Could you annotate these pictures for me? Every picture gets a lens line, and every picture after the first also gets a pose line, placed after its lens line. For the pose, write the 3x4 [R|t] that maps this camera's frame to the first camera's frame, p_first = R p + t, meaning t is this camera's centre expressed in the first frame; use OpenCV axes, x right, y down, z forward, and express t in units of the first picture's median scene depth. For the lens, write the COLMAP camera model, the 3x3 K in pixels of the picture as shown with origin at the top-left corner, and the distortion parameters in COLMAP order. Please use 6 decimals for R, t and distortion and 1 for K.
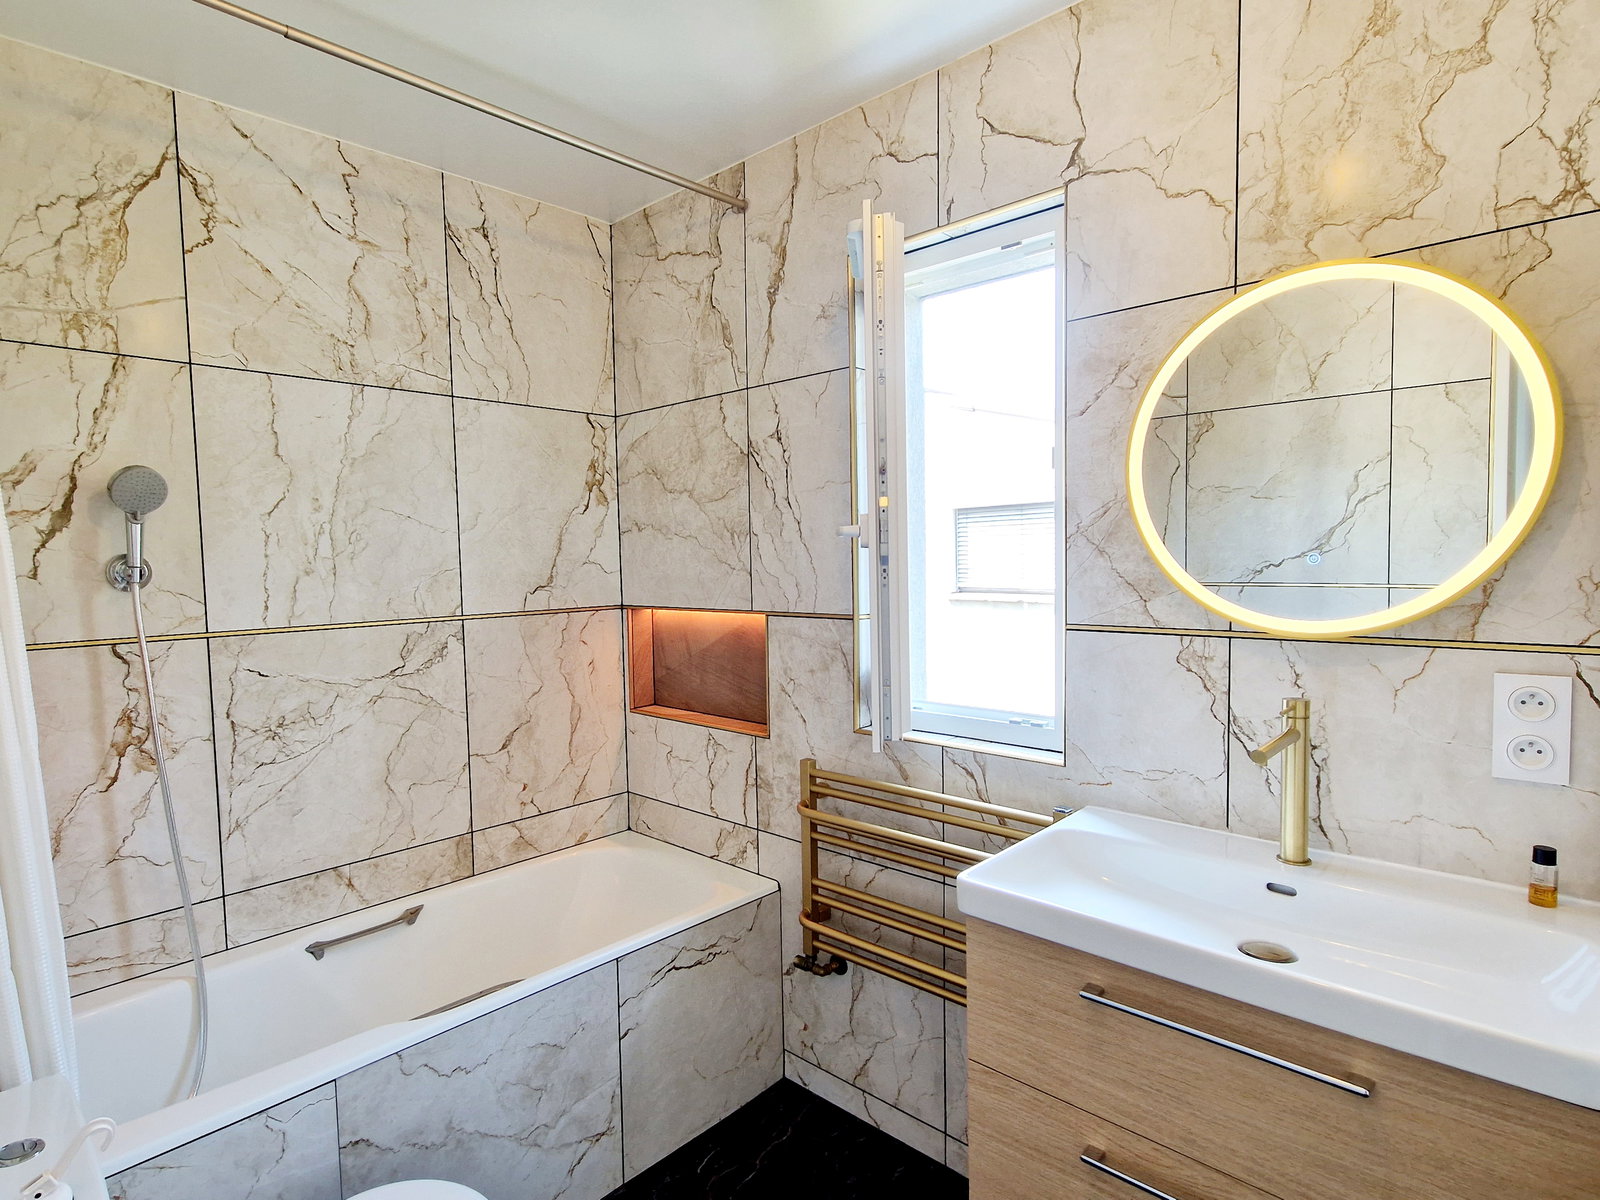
lens RADIAL K [[852.7, 0, 779.6], [0, 852.7, 608.3], [0, 0, 1]] dist [0.006157, -0.005598]
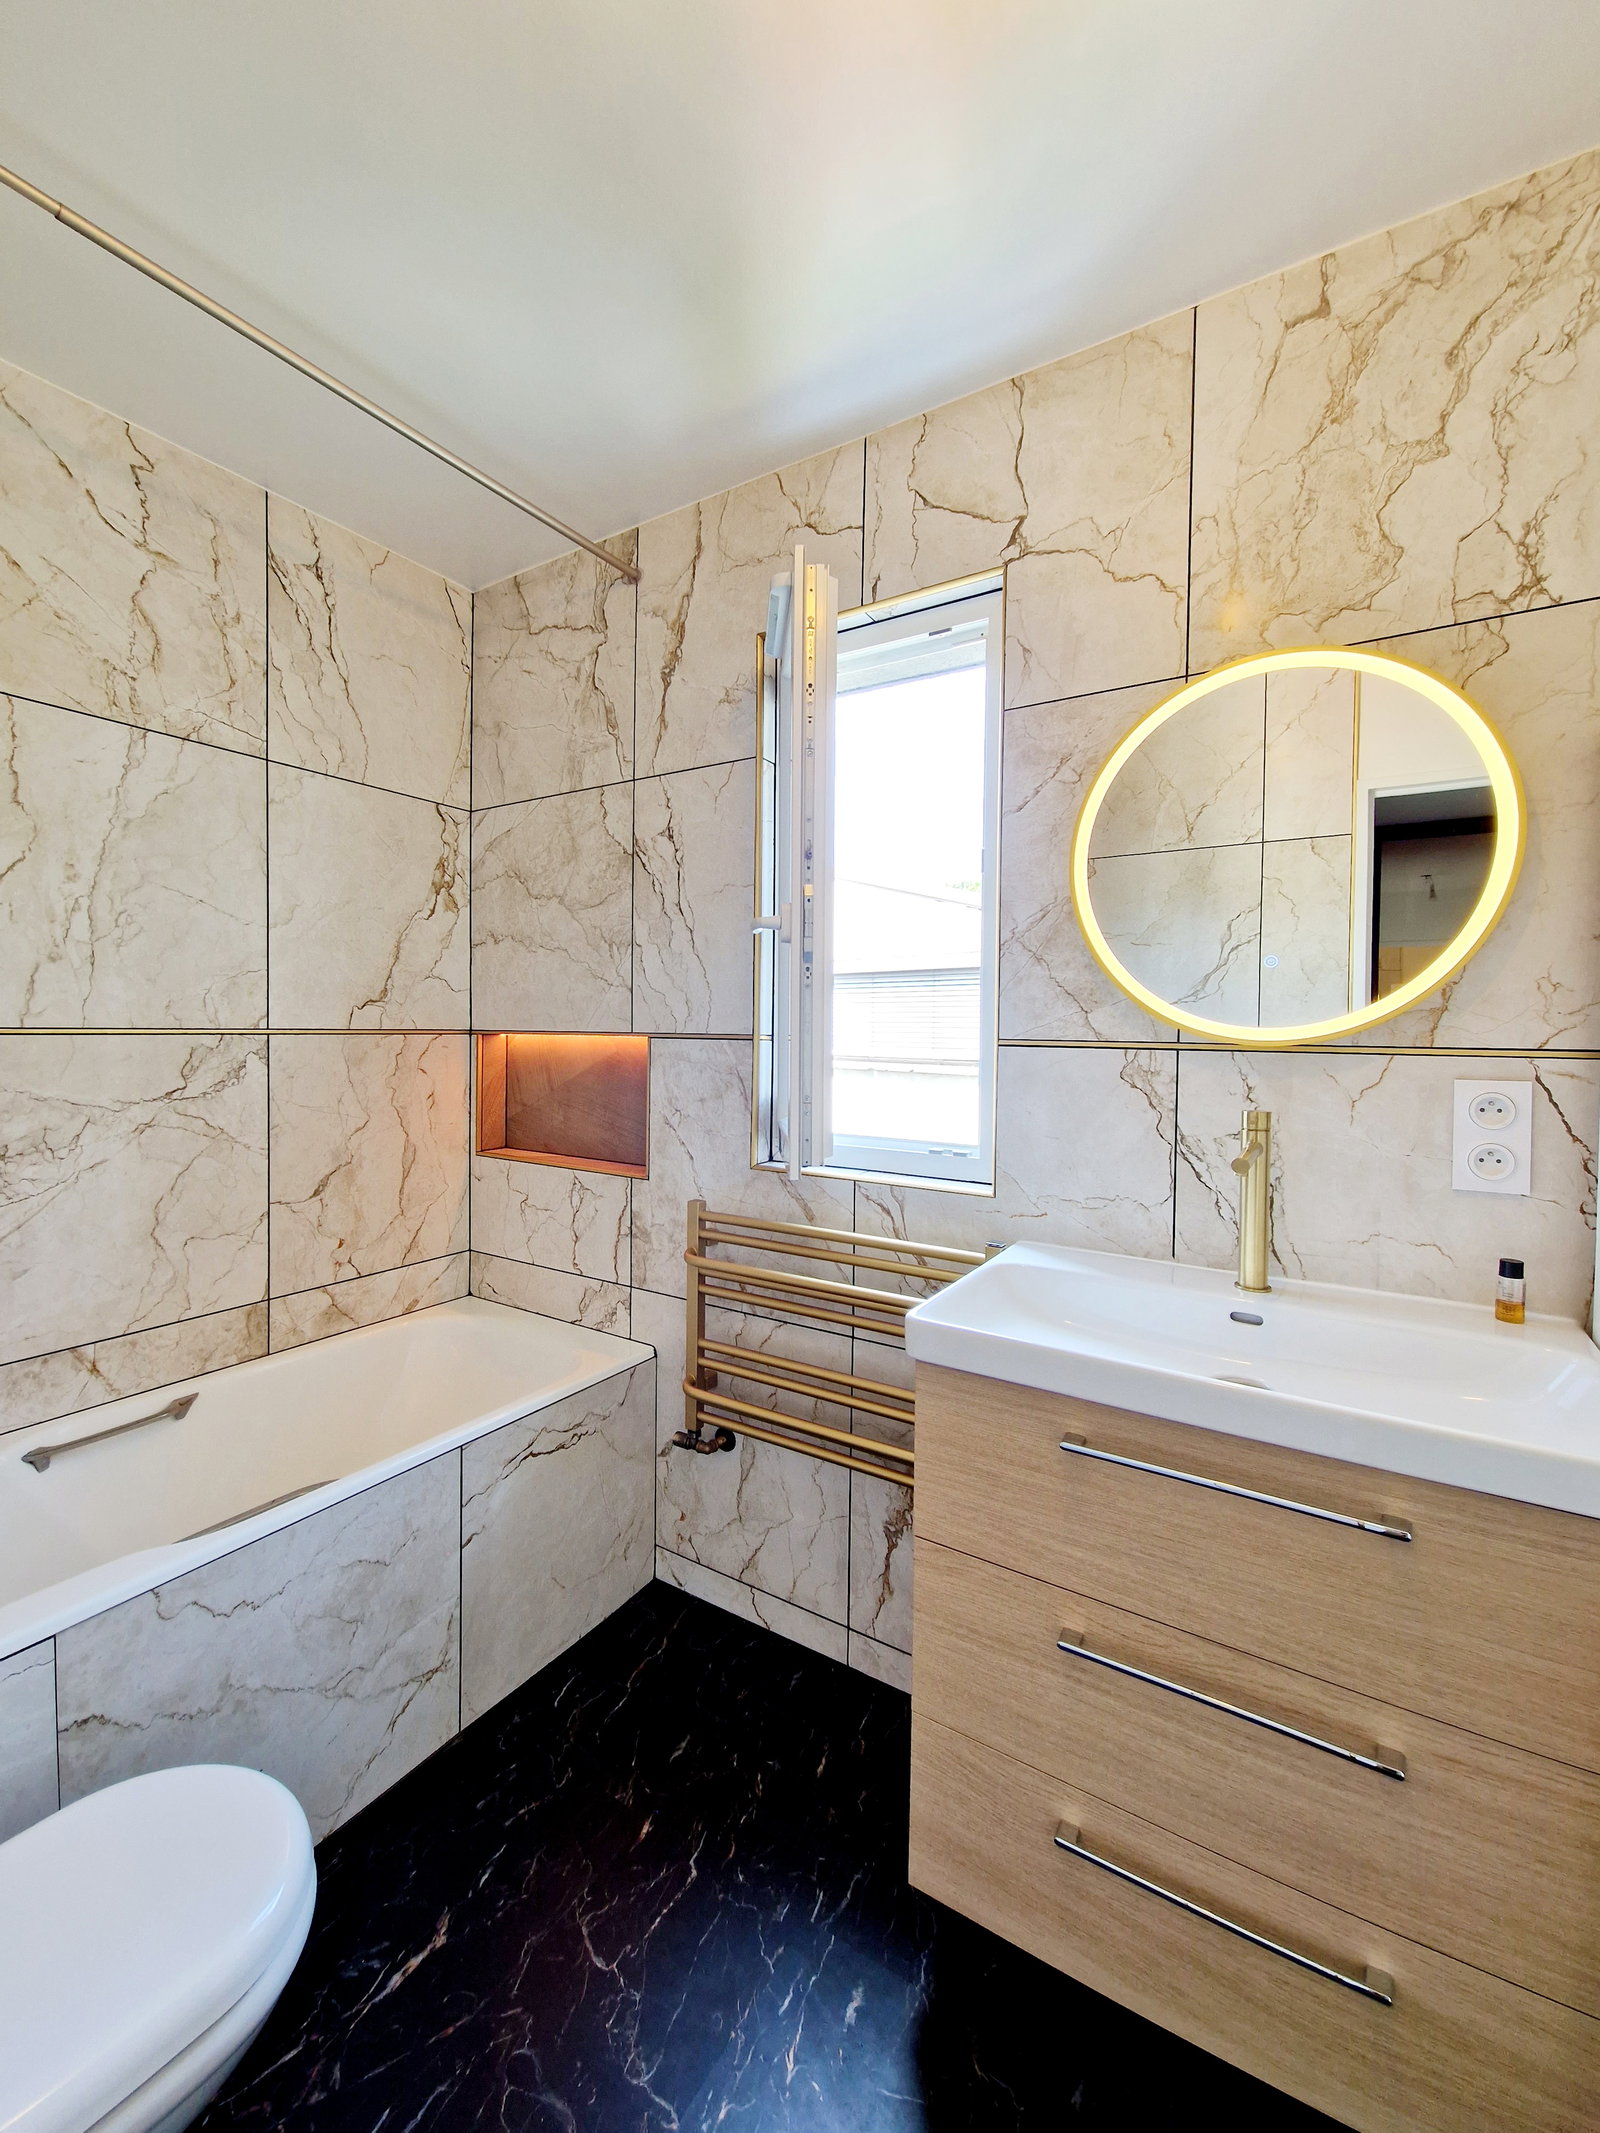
lens RADIAL K [[868.3, 0, 782.7], [0, 868.3, 1046.1], [0, 0, 1]] dist [0.005094, -0.004345]
pose [[0.982105, 0.027242, 0.186355, -0.070613], [-0.019522, 0.998878, -0.043138, 0.079605], [-0.187322, 0.038728, 0.981535, 0.153836]]
